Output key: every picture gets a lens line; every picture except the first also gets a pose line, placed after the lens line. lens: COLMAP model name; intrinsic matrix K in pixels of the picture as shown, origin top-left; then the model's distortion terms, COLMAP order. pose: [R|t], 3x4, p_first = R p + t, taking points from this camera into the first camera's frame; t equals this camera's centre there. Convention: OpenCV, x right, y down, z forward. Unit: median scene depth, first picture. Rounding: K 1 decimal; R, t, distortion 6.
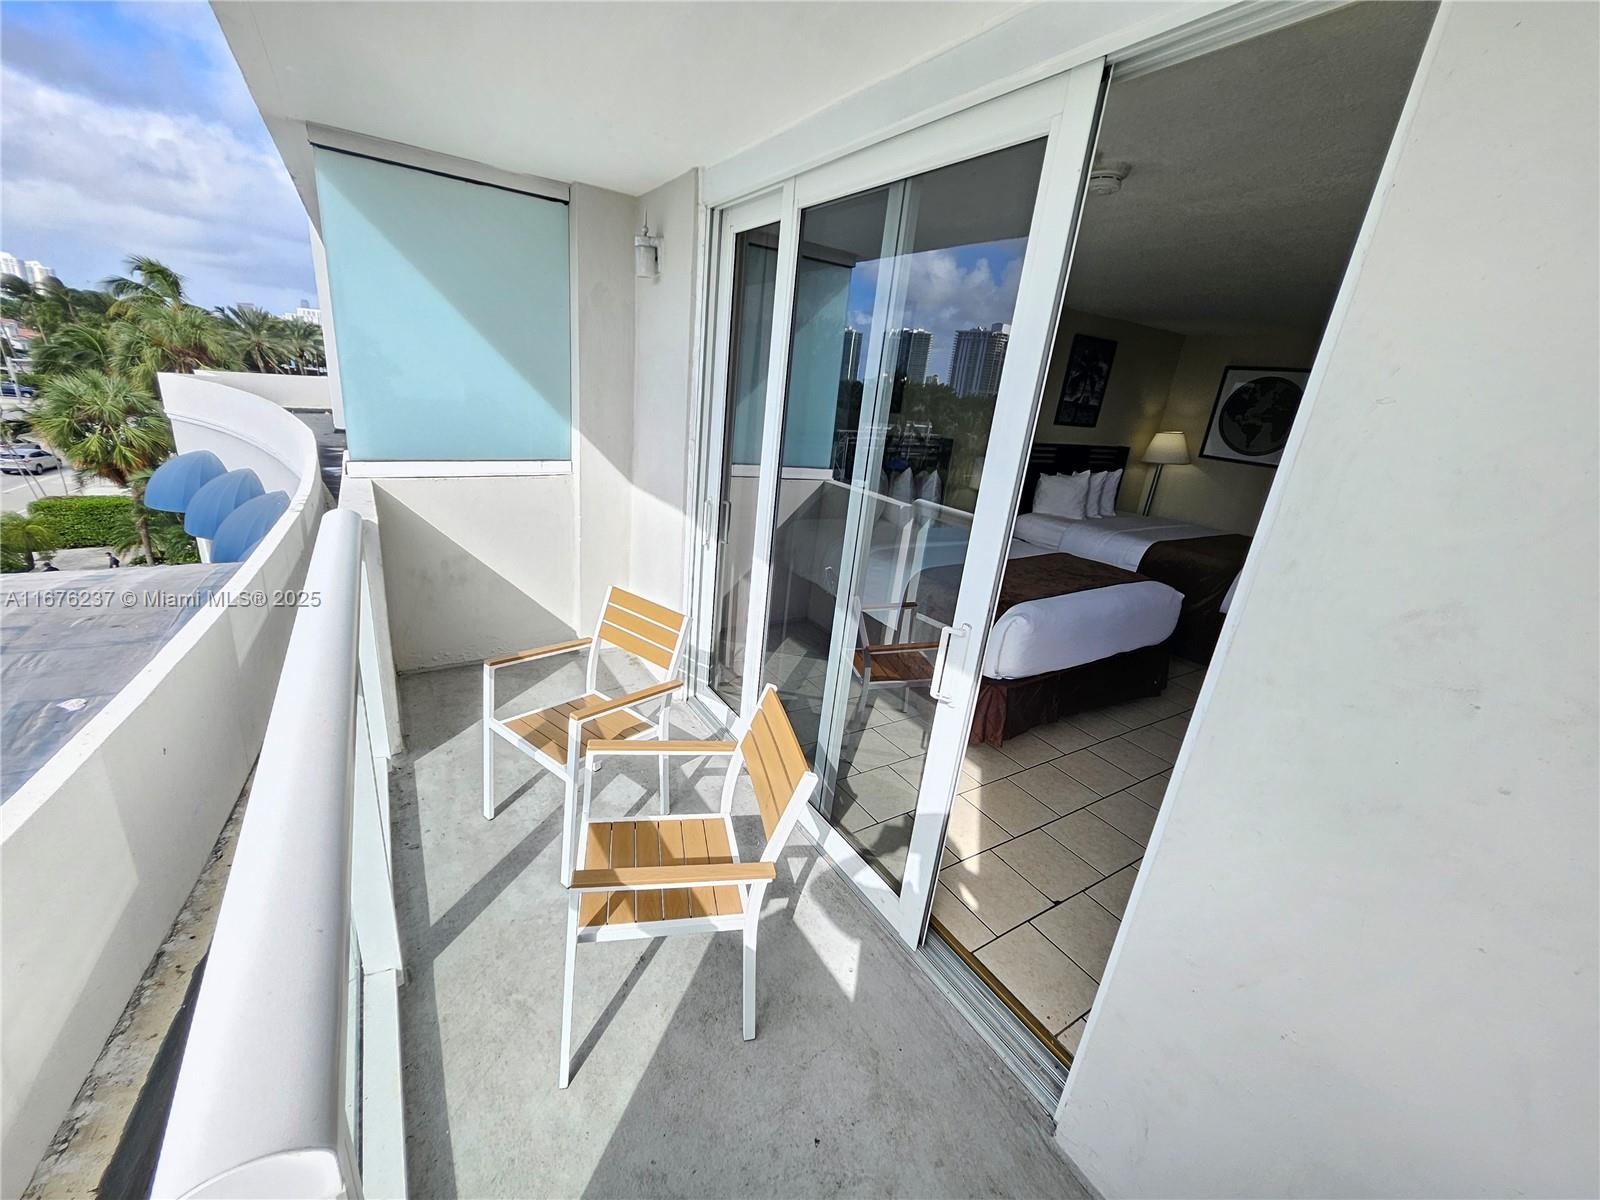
lens RADIAL K [[634.7, 0, 785.4], [0, 634.7, 598.5], [0, 0, 1]] dist [-0.002960, -0.000623]
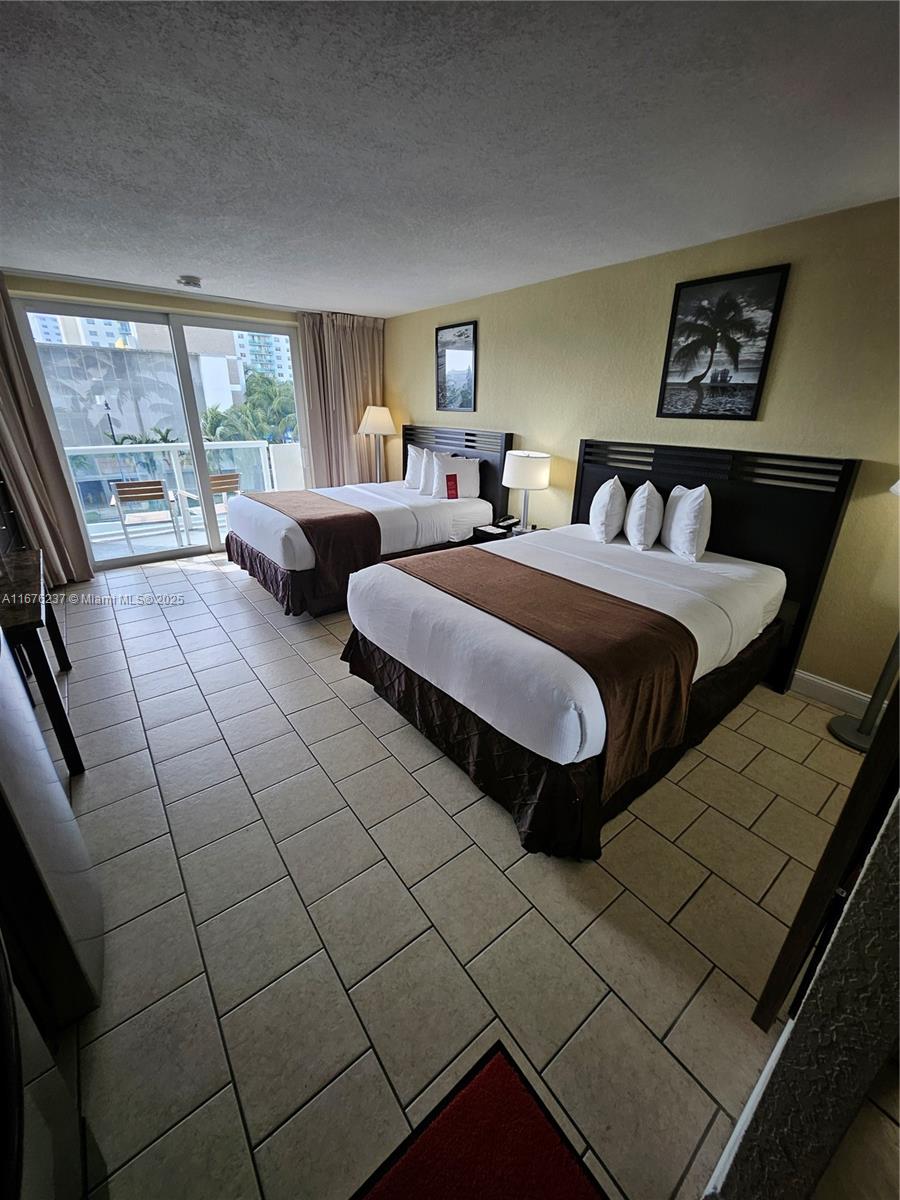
lens RADIAL K [[474.1, 0, 456.5], [0, 474.1, 592.3], [0, 0, 1]] dist [-0.001920, -0.002902]
pose [[0.120937, 0.277488, -0.953087, 0.958518], [-0.328431, 0.917245, 0.225378, -0.132810], [0.936754, 0.285767, 0.202065, 0.714914]]
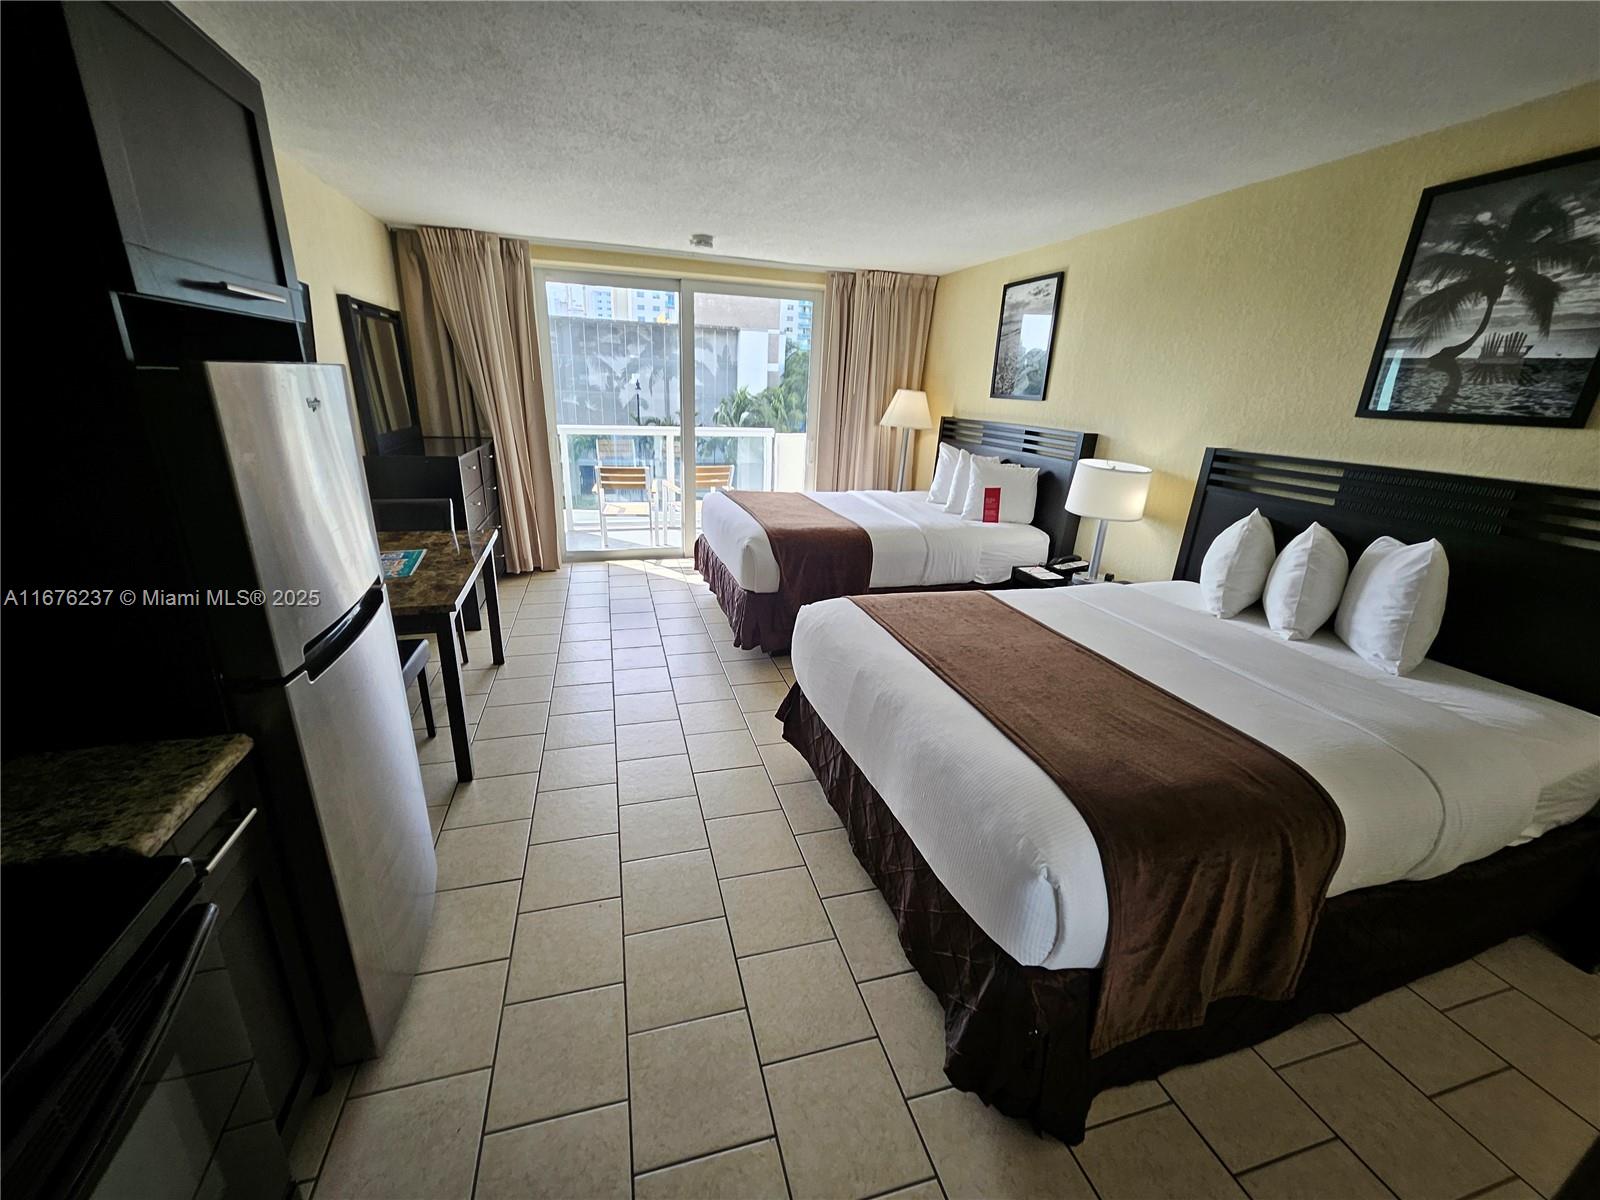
lens RADIAL K [[634.0, 0, 778.9], [0, 634.0, 599.0], [0, 0, 1]] dist [-0.005586, 0.002281]
pose [[-0.271572, 0.208819, -0.939491, 0.937183], [-0.373010, 0.877040, 0.302761, -0.147652], [0.887193, 0.432661, -0.160288, 0.761456]]
